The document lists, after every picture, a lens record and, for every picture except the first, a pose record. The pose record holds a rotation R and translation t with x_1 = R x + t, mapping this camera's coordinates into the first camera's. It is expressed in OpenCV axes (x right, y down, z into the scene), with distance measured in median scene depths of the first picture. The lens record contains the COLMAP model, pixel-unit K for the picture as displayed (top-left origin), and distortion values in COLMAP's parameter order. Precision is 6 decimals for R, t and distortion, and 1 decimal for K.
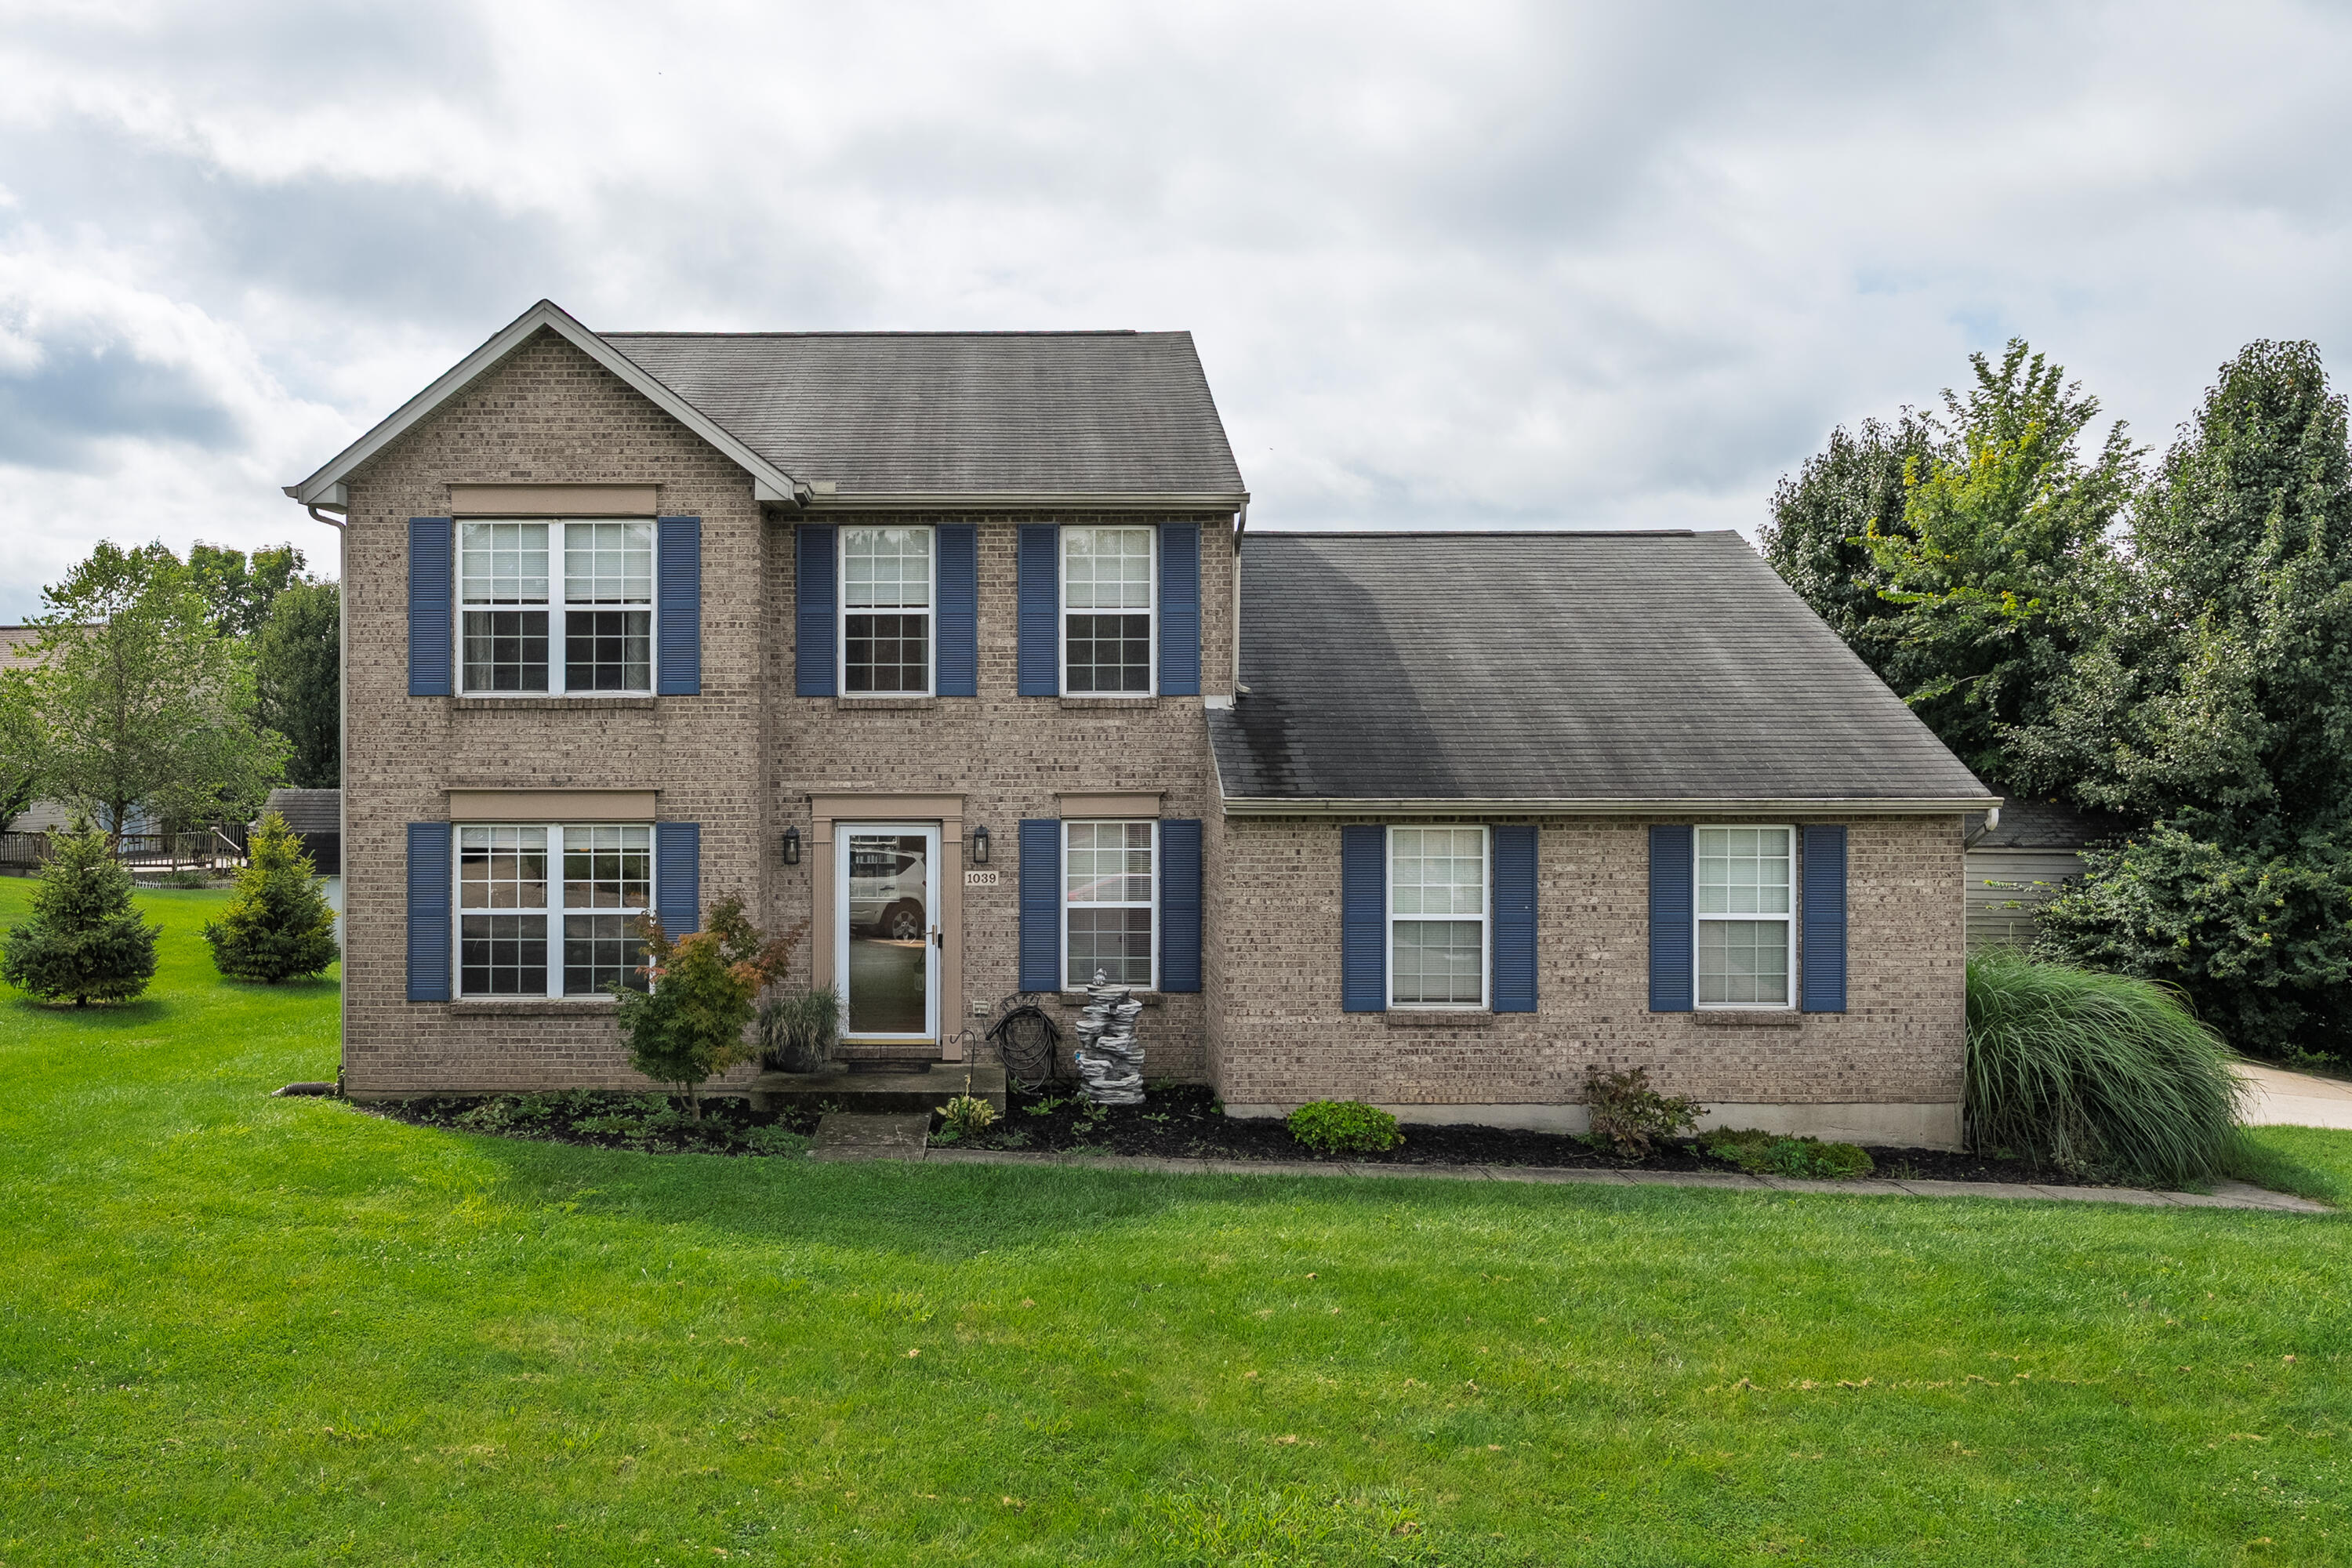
lens RADIAL K [[1803.2, 0, 1178.5], [0, 1803.2, 765.6], [0, 0, 1]] dist [-0.004996, 0.005540]
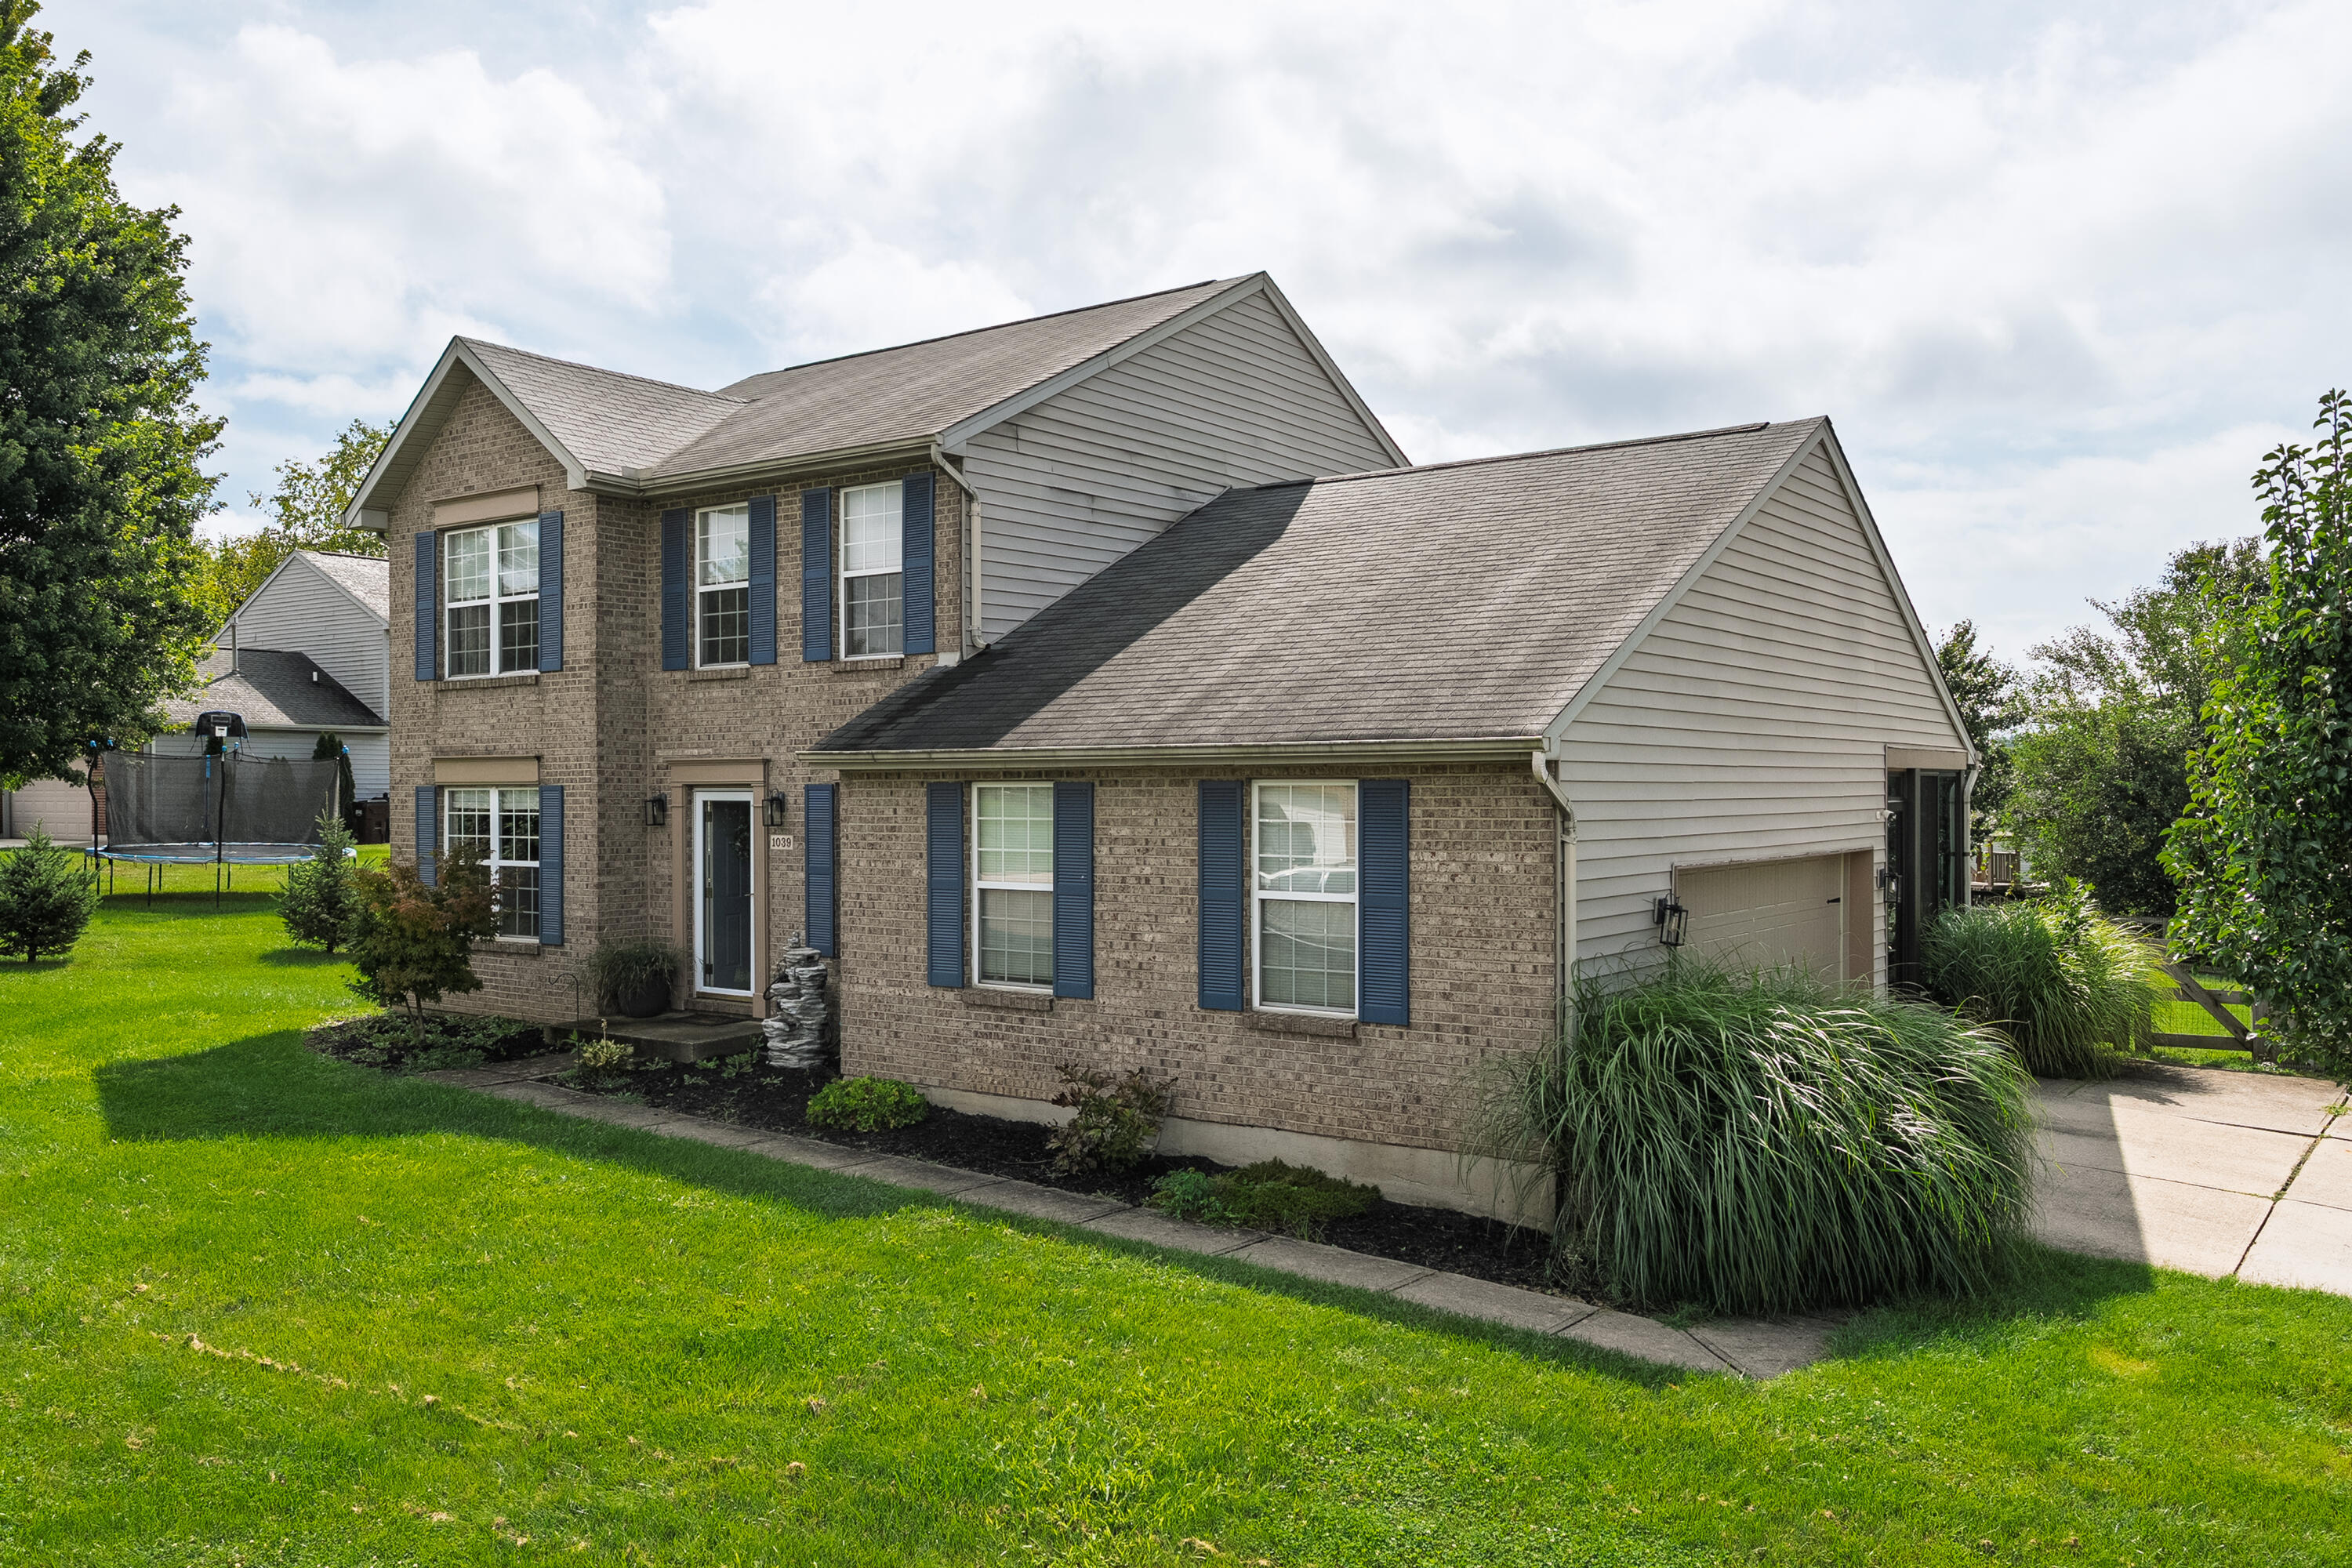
lens RADIAL K [[1803.2, 0, 1172.8], [0, 1803.2, 799.8], [0, 0, 1]] dist [-0.004996, 0.005540]
pose [[0.817976, 0.002236, -0.575249, 0.719072], [-0.003896, 0.999991, -0.001653, 0.043026], [0.575240, 0.003593, 0.817977, 0.321094]]
